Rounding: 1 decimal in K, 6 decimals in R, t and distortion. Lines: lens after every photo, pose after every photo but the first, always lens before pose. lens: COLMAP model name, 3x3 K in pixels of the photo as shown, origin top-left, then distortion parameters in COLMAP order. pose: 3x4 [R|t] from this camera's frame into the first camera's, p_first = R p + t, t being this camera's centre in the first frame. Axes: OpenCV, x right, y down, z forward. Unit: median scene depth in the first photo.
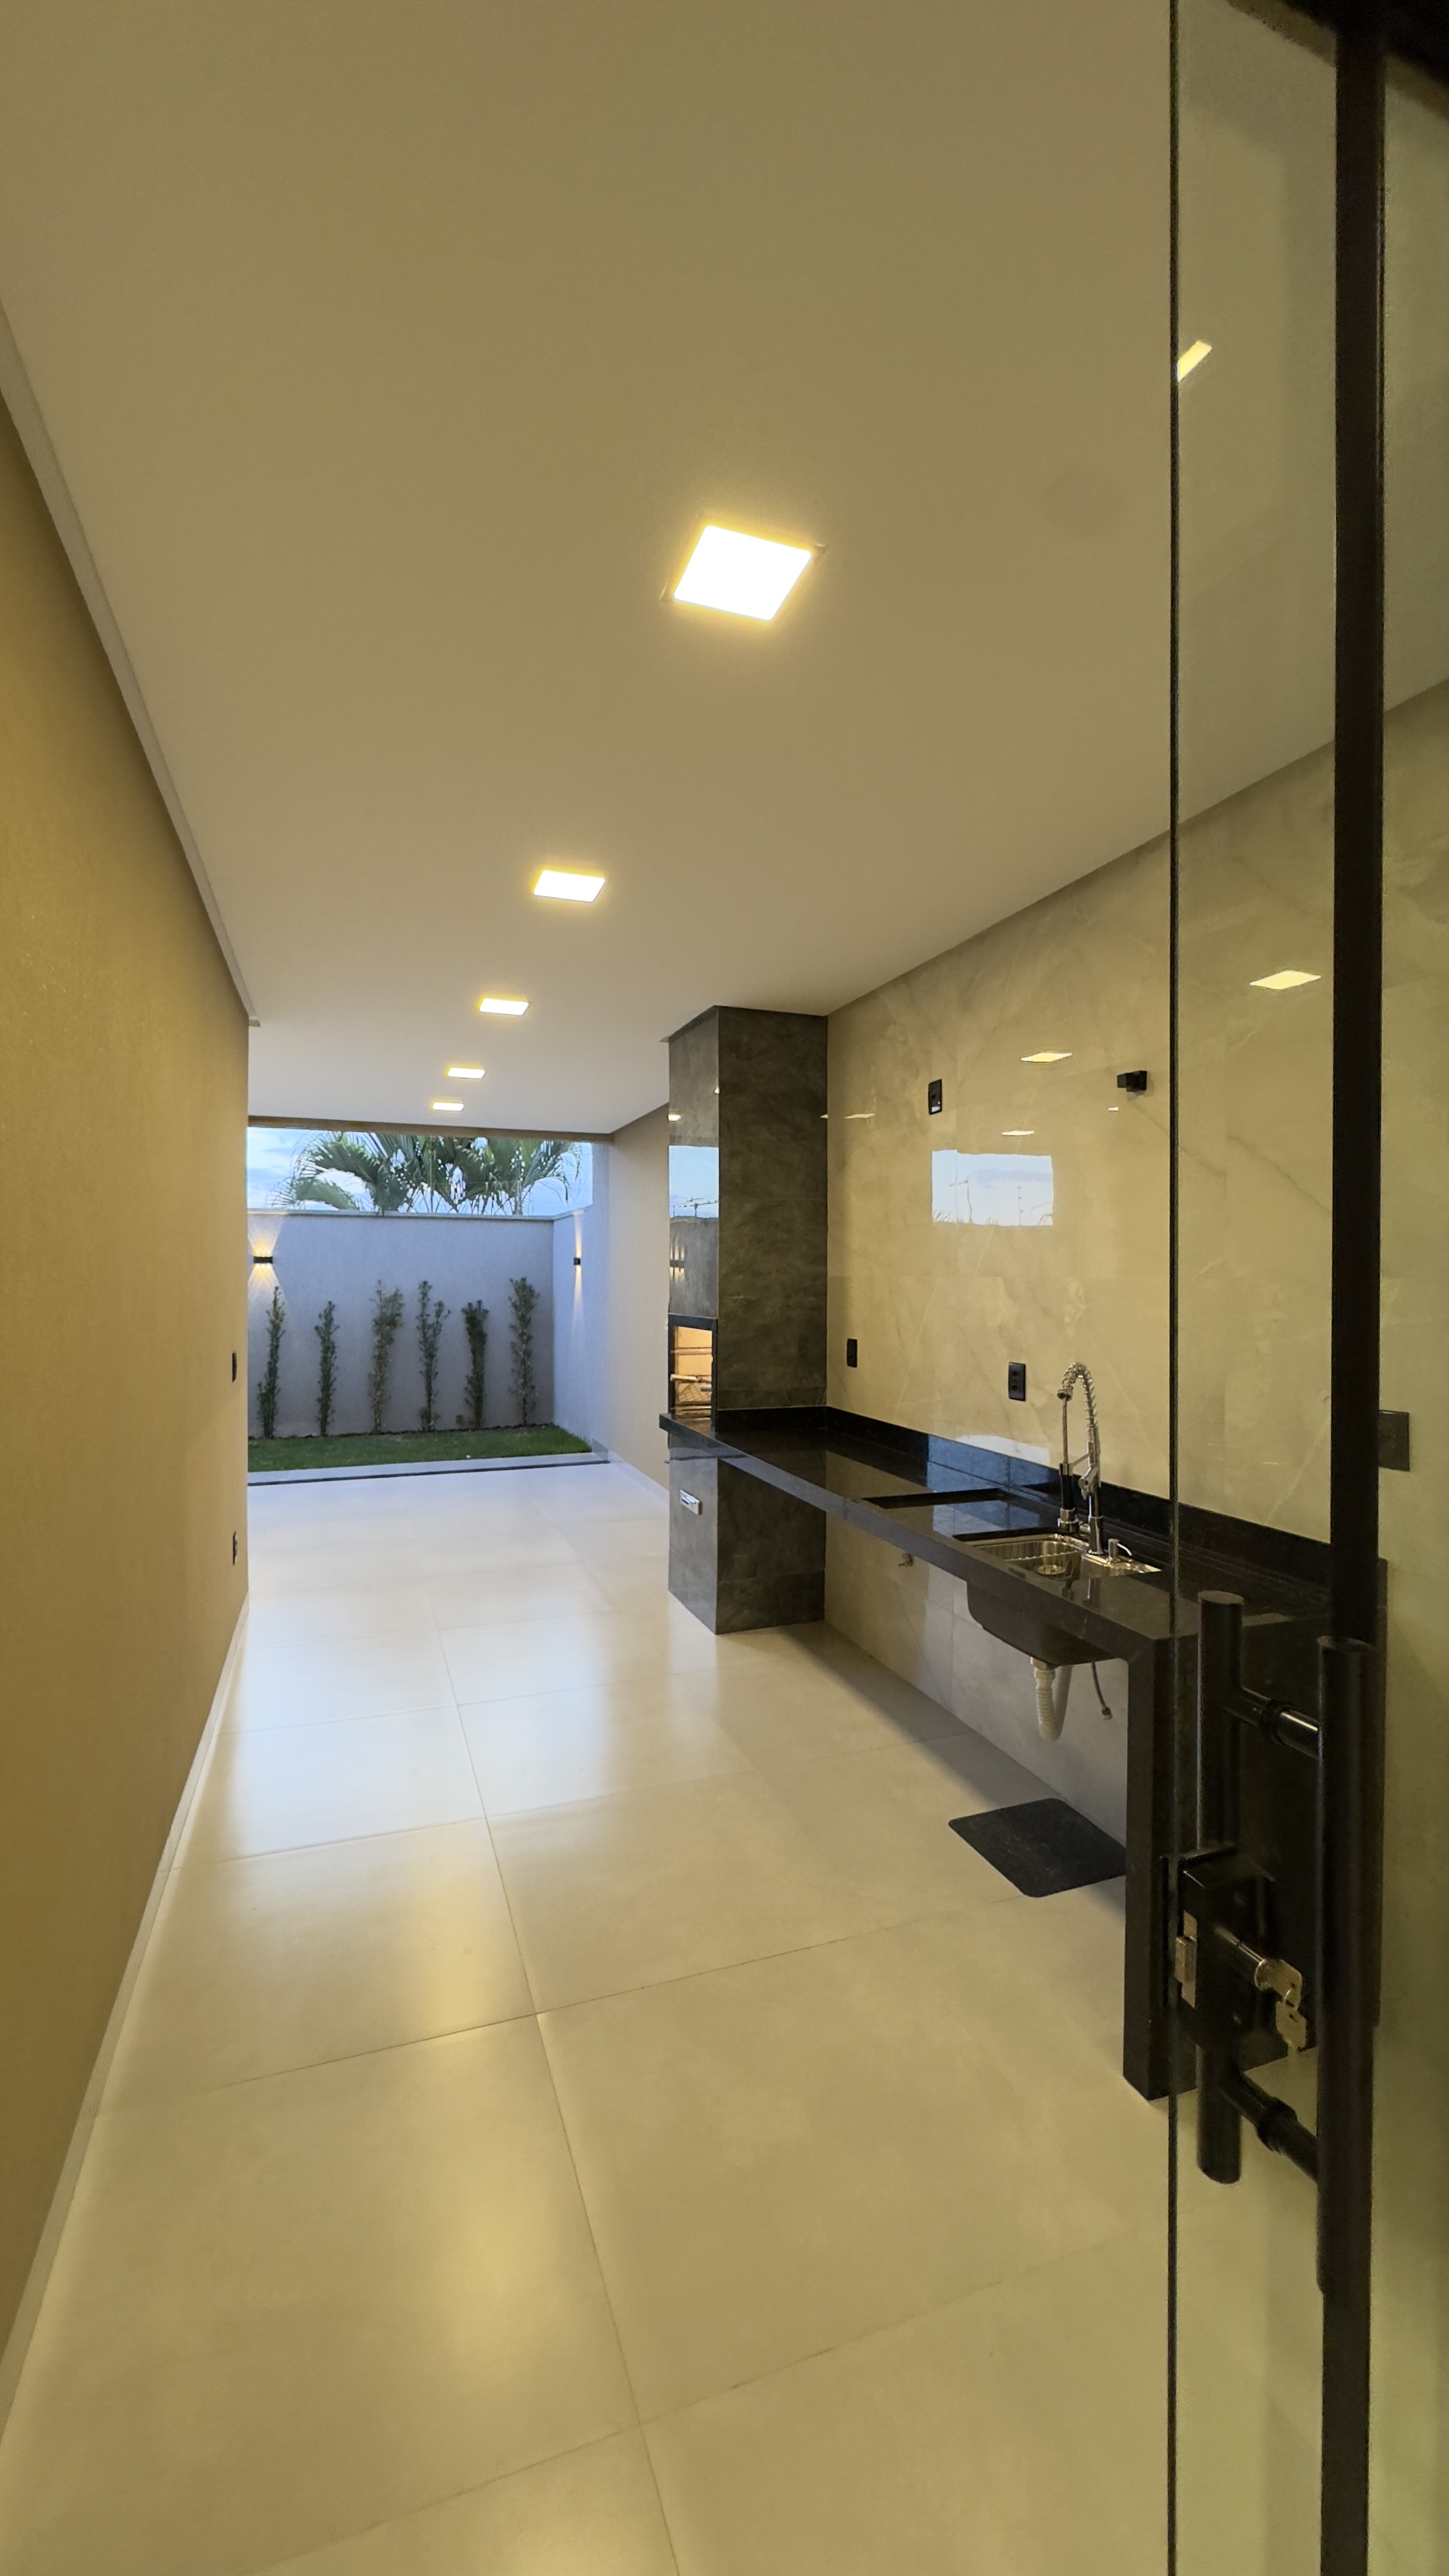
lens RADIAL K [[1035.9, 0, 732.2], [0, 1035.9, 1286.5], [0, 0, 1]] dist [0.012015, 0.000296]
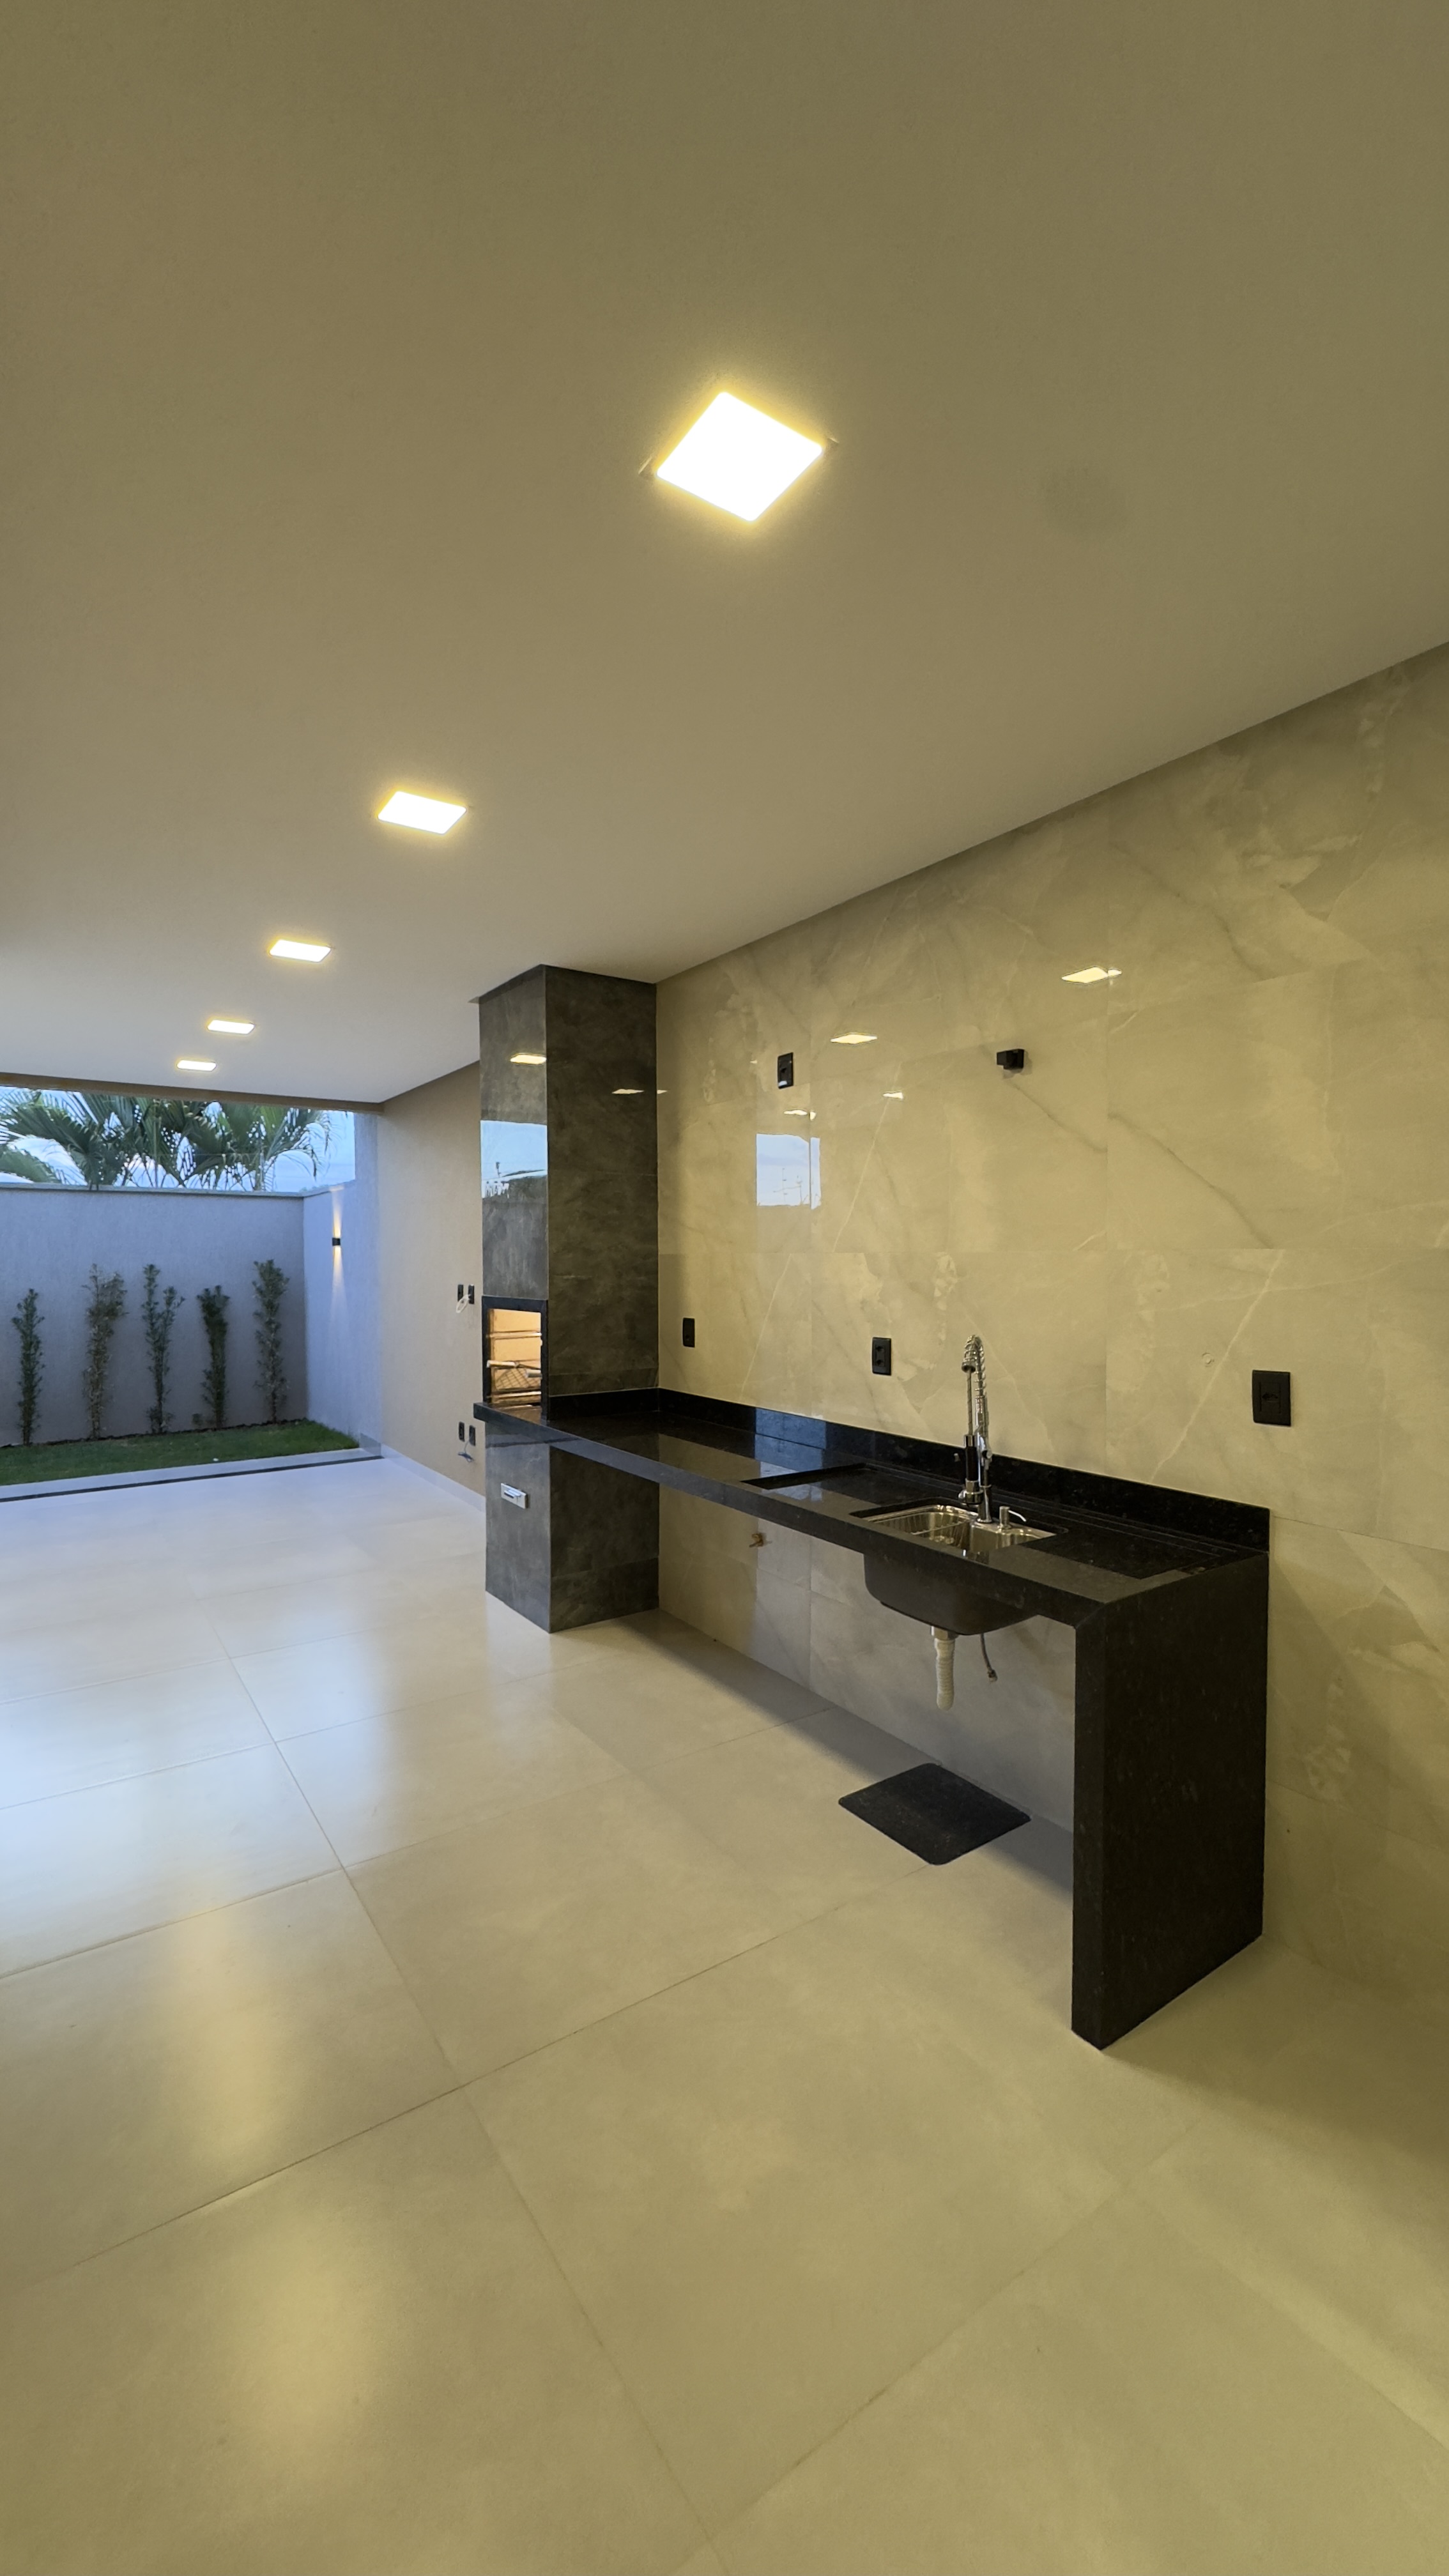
lens RADIAL K [[1035.9, 0, 727.7], [0, 1035.9, 1285.4], [0, 0, 1]] dist [0.012015, 0.000296]
pose [[0.969071, -0.012895, 0.246447, -0.098974], [0.008843, 0.999807, 0.017542, 0.003359], [-0.246625, -0.014820, 0.968998, 0.053791]]
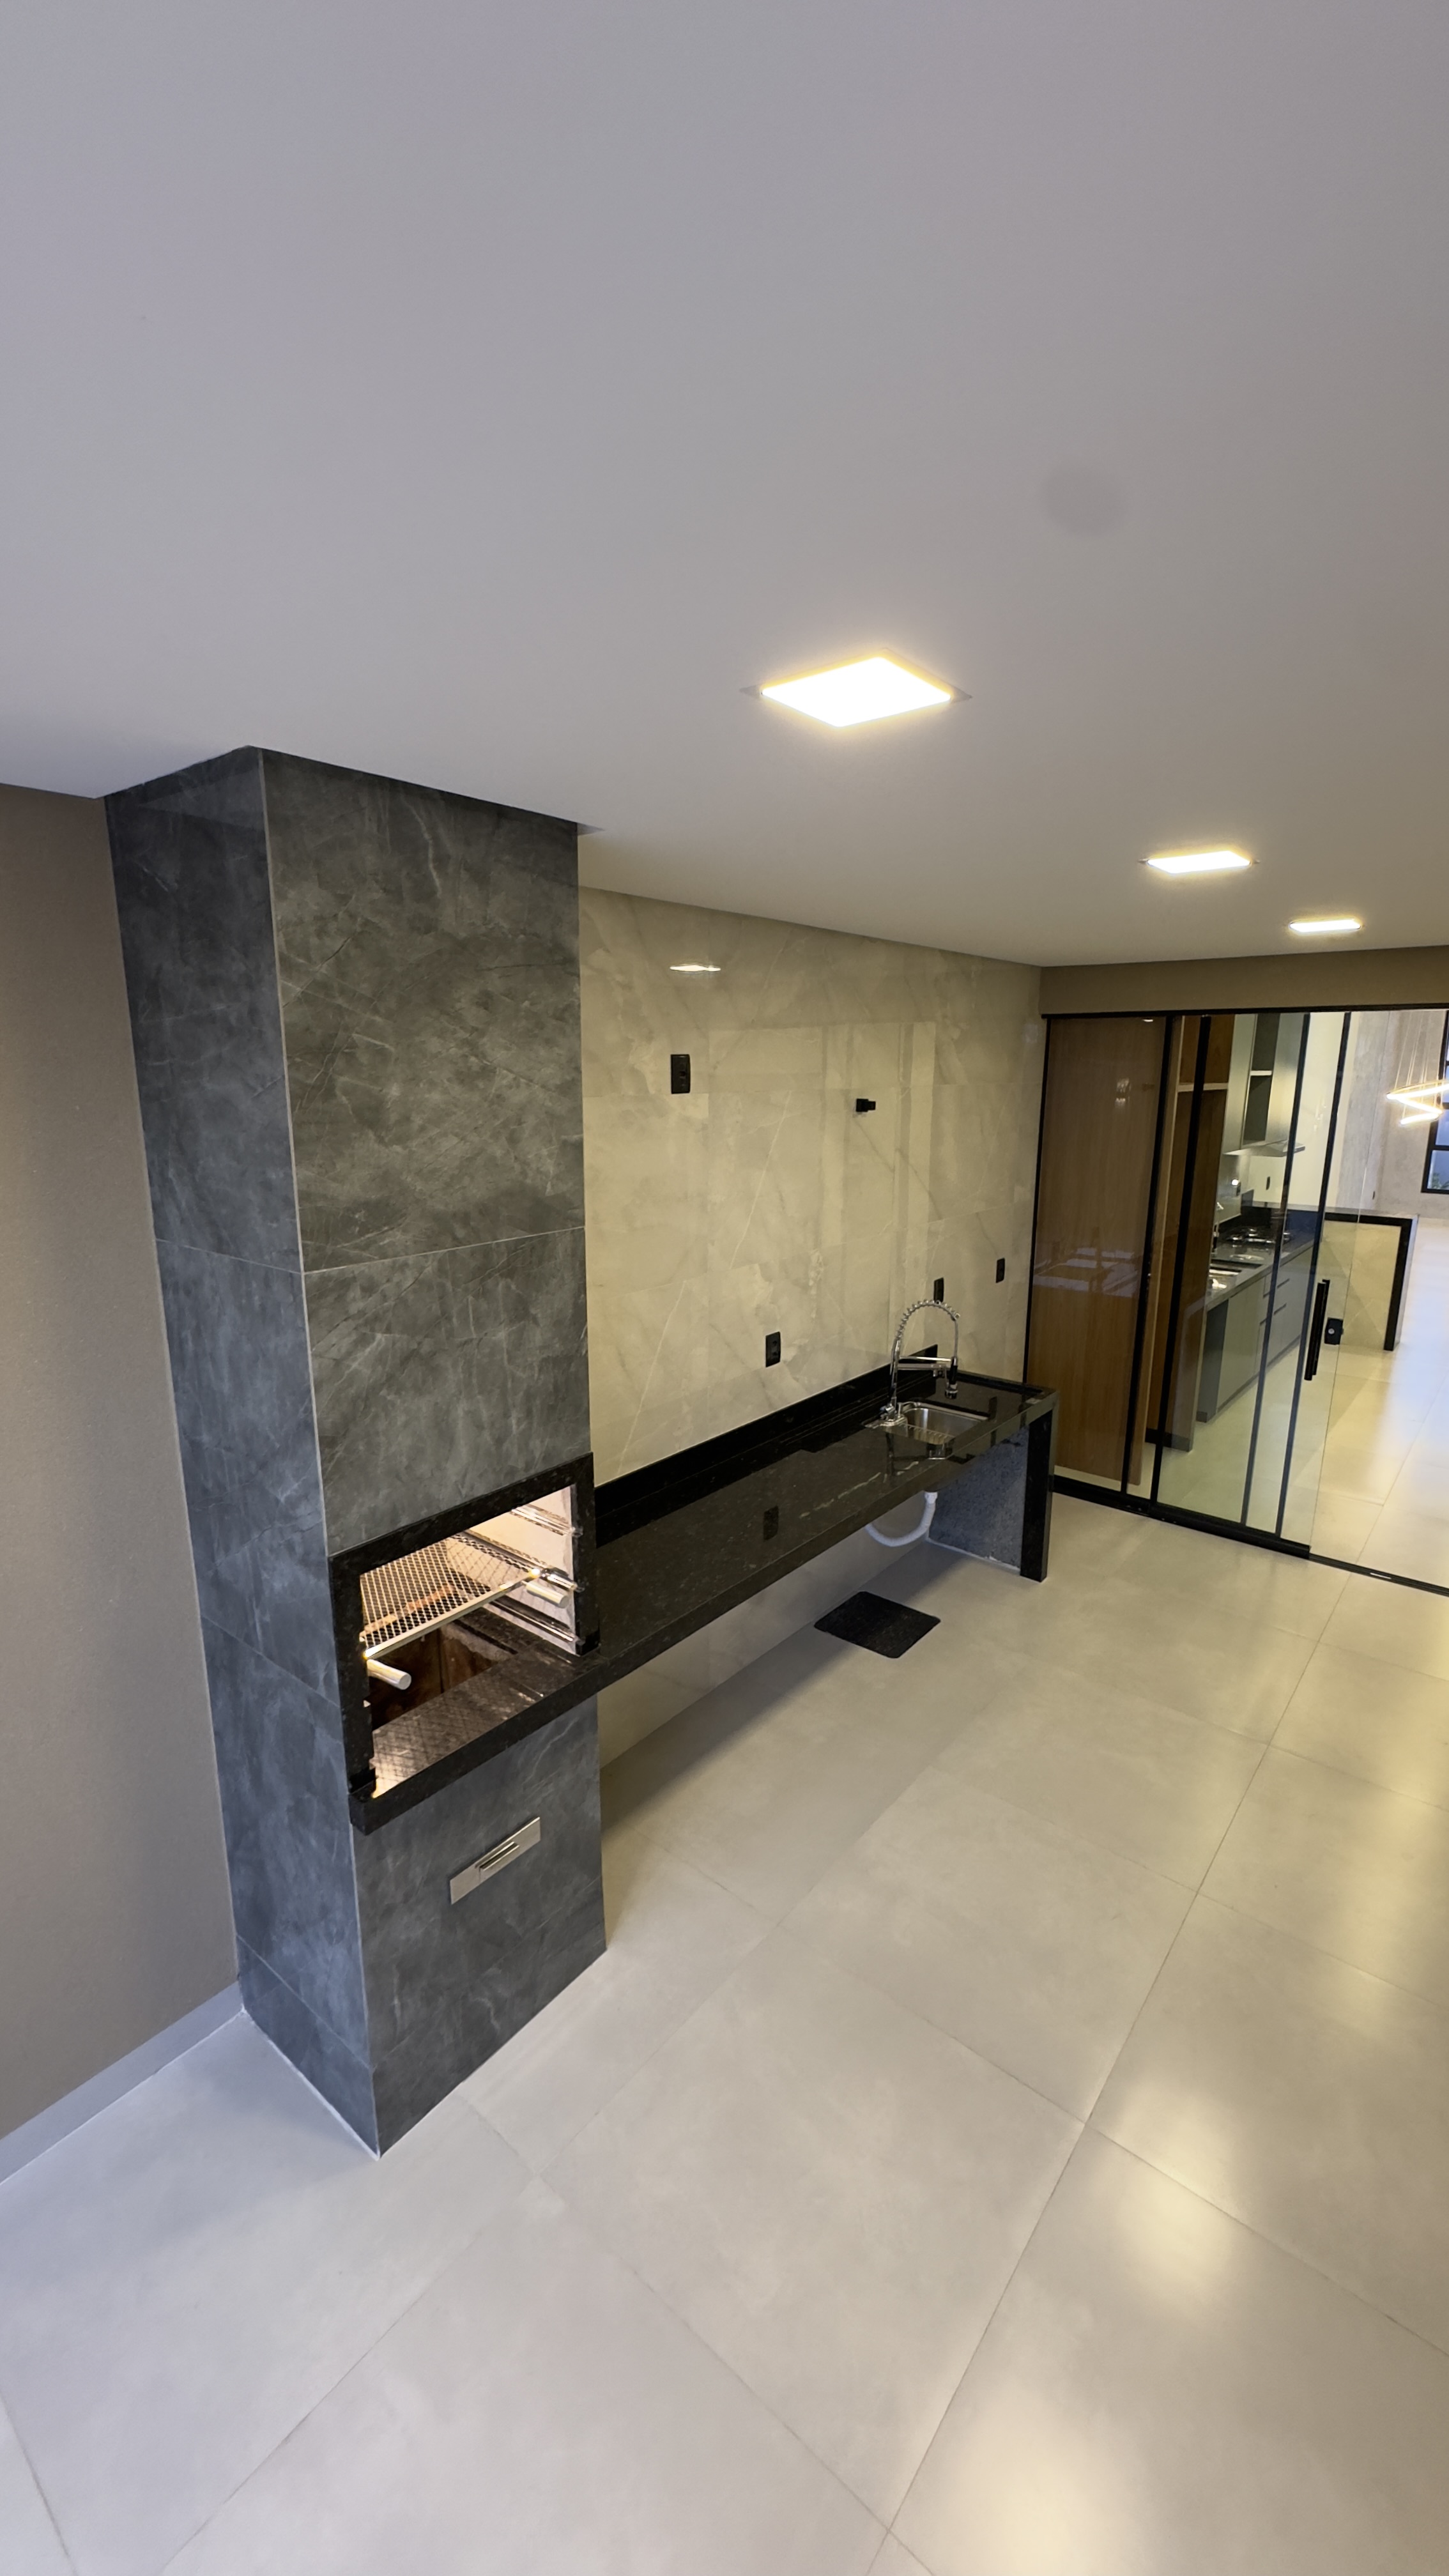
lens RADIAL K [[1035.9, 0, 725.6], [0, 1035.9, 1289.2], [0, 0, 1]] dist [0.012015, 0.000296]
pose [[-0.499712, -0.189299, 0.845254, -0.549829], [0.004607, 0.975233, 0.221133, -0.190572], [-0.866179, 0.114397, -0.486463, 1.346505]]
